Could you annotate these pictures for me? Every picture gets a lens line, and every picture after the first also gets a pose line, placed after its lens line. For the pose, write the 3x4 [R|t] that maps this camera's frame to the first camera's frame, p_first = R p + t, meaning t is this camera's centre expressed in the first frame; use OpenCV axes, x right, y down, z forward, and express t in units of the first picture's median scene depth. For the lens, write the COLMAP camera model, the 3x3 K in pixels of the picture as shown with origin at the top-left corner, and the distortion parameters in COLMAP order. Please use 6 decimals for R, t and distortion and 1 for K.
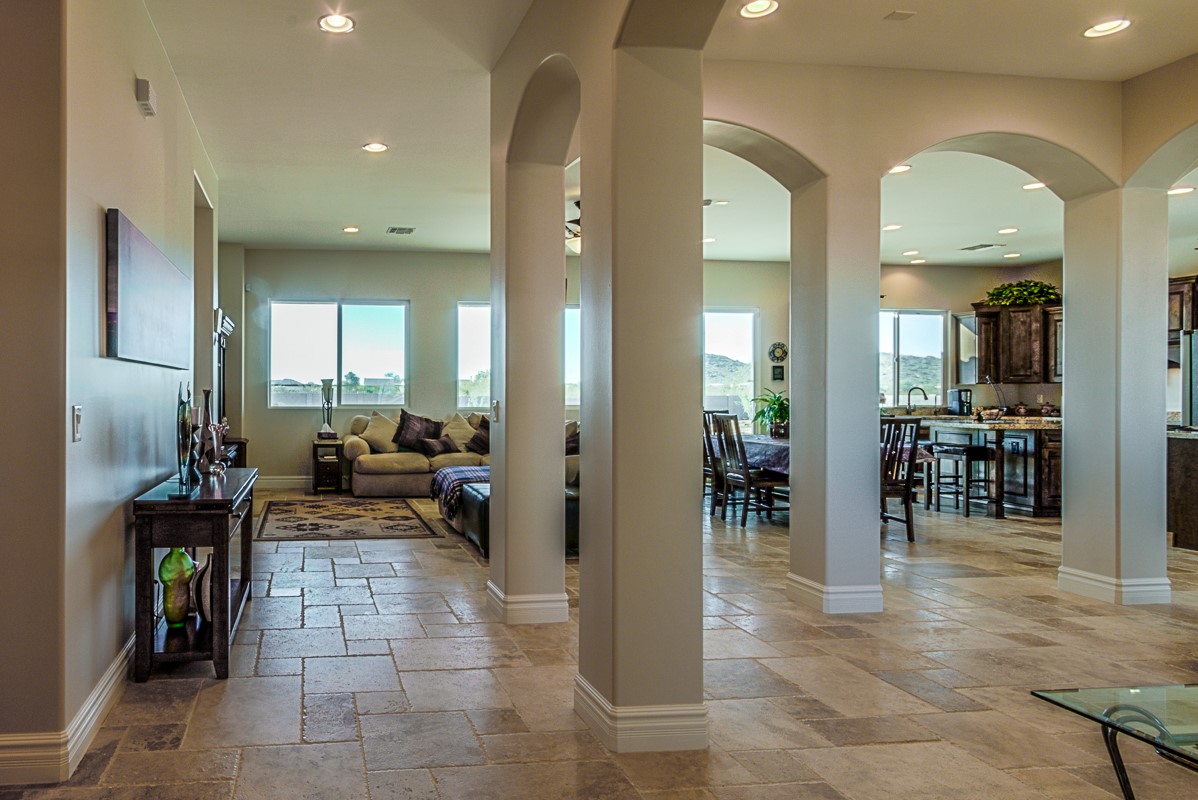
lens RADIAL K [[1388.1, 0, 599.0], [0, 1388.1, 399.1], [0, 0, 1]] dist [-0.001137, 0.000000]
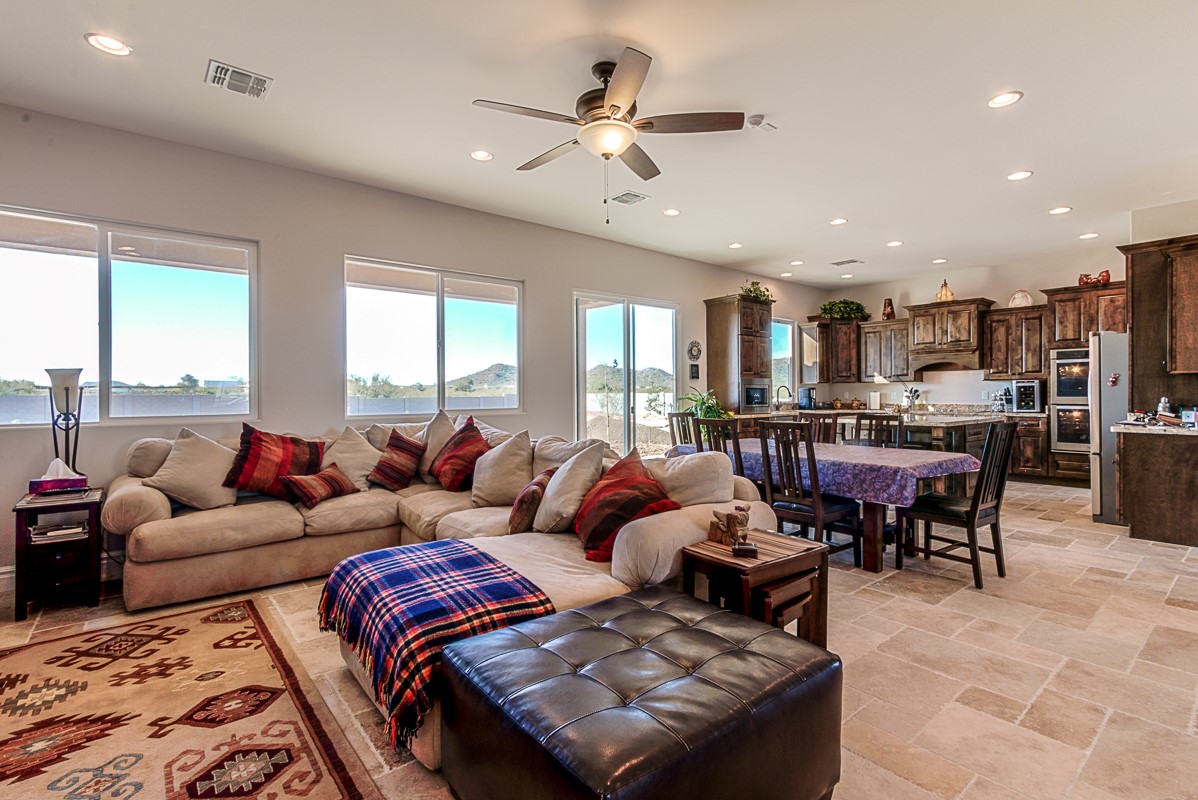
lens RADIAL K [[530.9, 0, 598.2], [0, 530.9, 393.7], [0, 0, 1]] dist [-0.000033, 0.000370]
pose [[0.903849, -0.007509, 0.427786, -0.103649], [0.008044, 0.999967, 0.000556, -0.004059], [-0.427776, 0.002939, 0.903880, 0.739973]]
